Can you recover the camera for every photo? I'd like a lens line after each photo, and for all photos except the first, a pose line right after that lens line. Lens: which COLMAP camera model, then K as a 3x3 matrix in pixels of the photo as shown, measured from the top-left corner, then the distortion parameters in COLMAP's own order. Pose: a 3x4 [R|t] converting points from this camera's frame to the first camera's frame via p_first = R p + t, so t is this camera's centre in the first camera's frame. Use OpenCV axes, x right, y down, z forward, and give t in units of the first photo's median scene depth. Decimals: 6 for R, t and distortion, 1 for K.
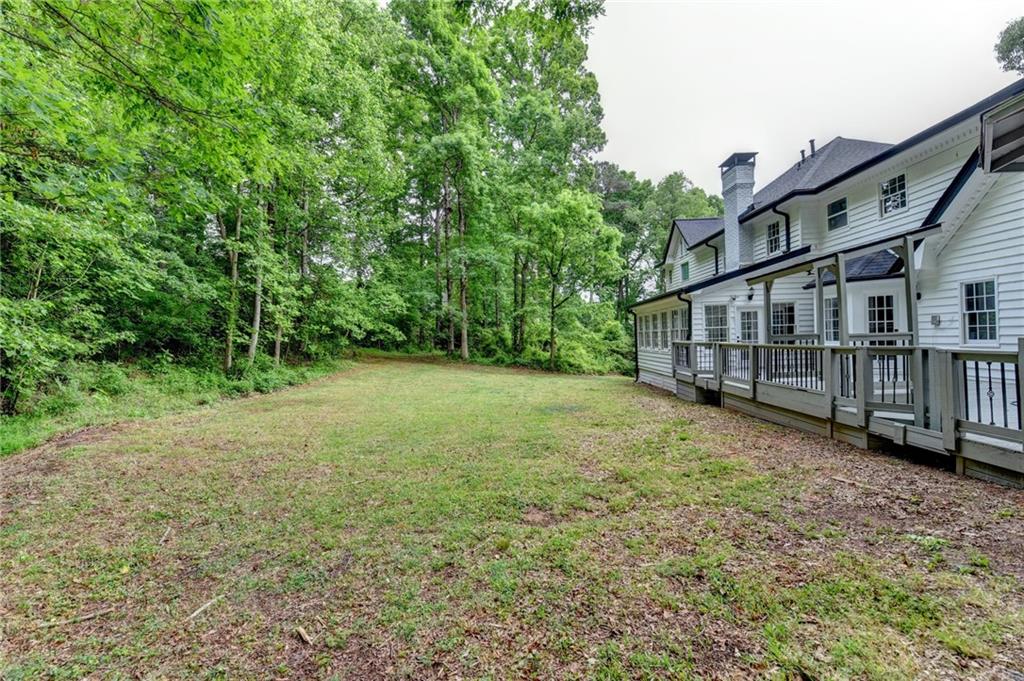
lens RADIAL K [[408.3, 0, 501.4], [0, 408.3, 342.5], [0, 0, 1]] dist [-0.017517, -0.000713]
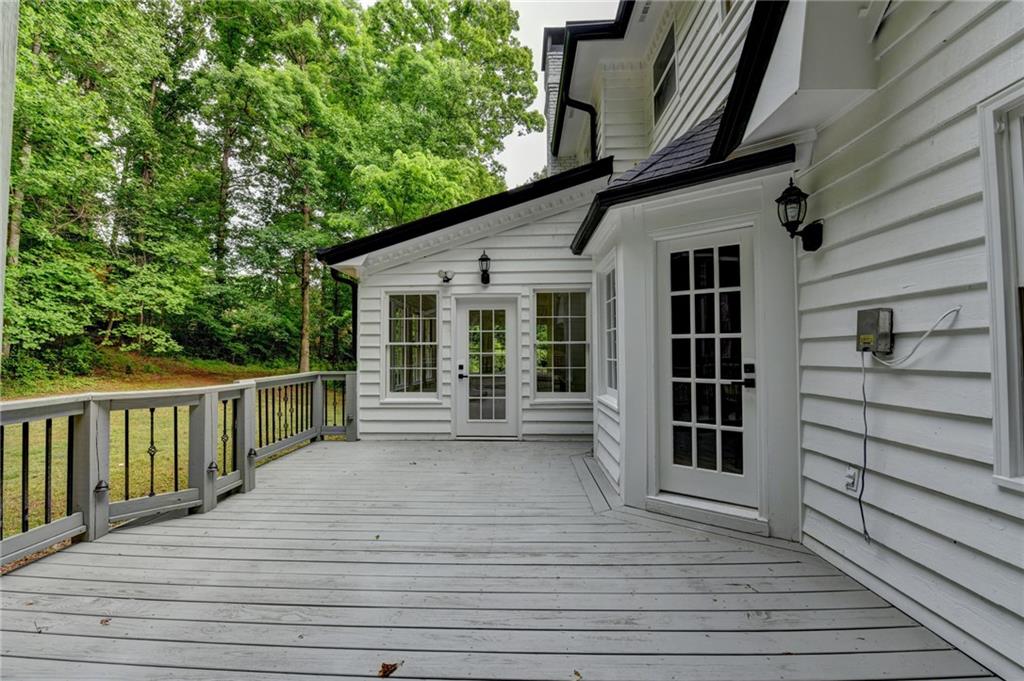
lens RADIAL K [[408.3, 0, 501.4], [0, 408.3, 342.5], [0, 0, 1]] dist [-0.017517, -0.000713]
pose [[0.999607, 0.026433, 0.009340, 0.631295], [-0.026114, 0.999123, -0.032724, -0.026754], [-0.010197, 0.032467, 0.999421, 0.561073]]
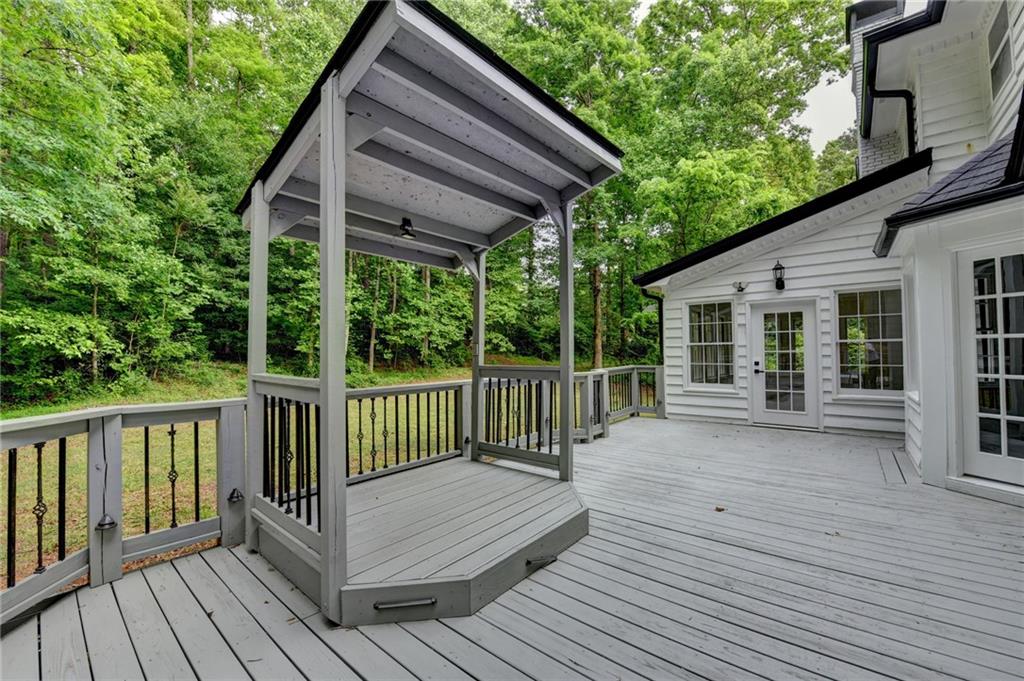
lens RADIAL K [[408.3, 0, 501.4], [0, 408.3, 342.5], [0, 0, 1]] dist [-0.017517, -0.000713]
pose [[0.797827, 0.008768, -0.602823, 0.643209], [-0.018896, 0.999767, -0.010468, -0.028319], [0.602590, 0.019742, 0.797807, 0.403397]]
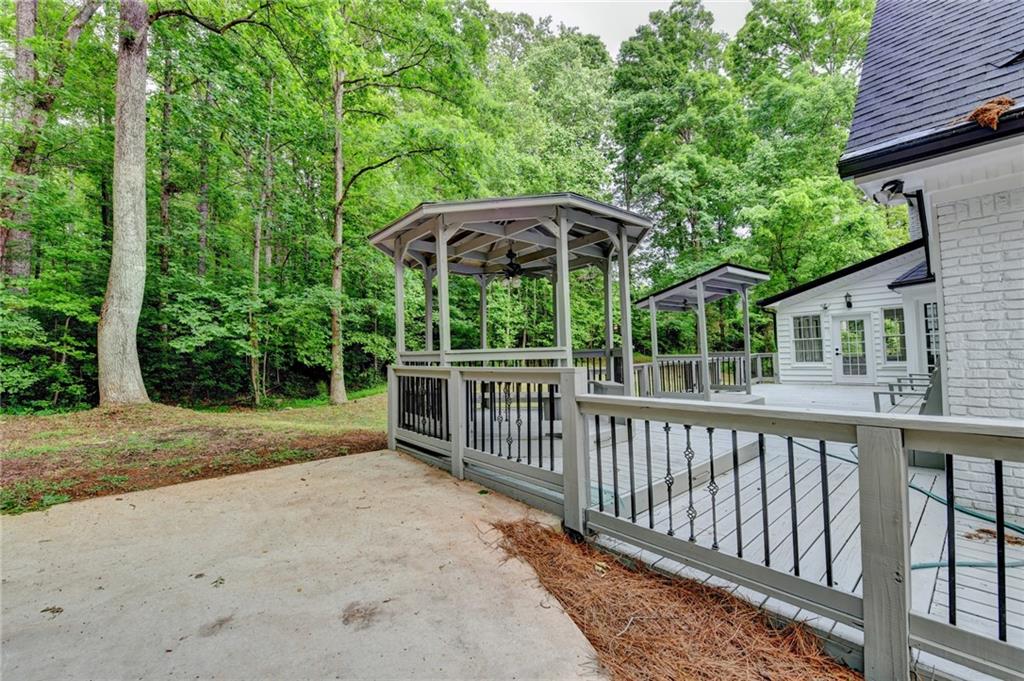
lens RADIAL K [[408.3, 0, 501.4], [0, 408.3, 342.5], [0, 0, 1]] dist [-0.017517, -0.000713]
pose [[0.681300, -0.014728, -0.731856, 0.742184], [0.009112, 0.999891, -0.011640, -0.025116], [0.731948, 0.001262, 0.681360, -0.163138]]
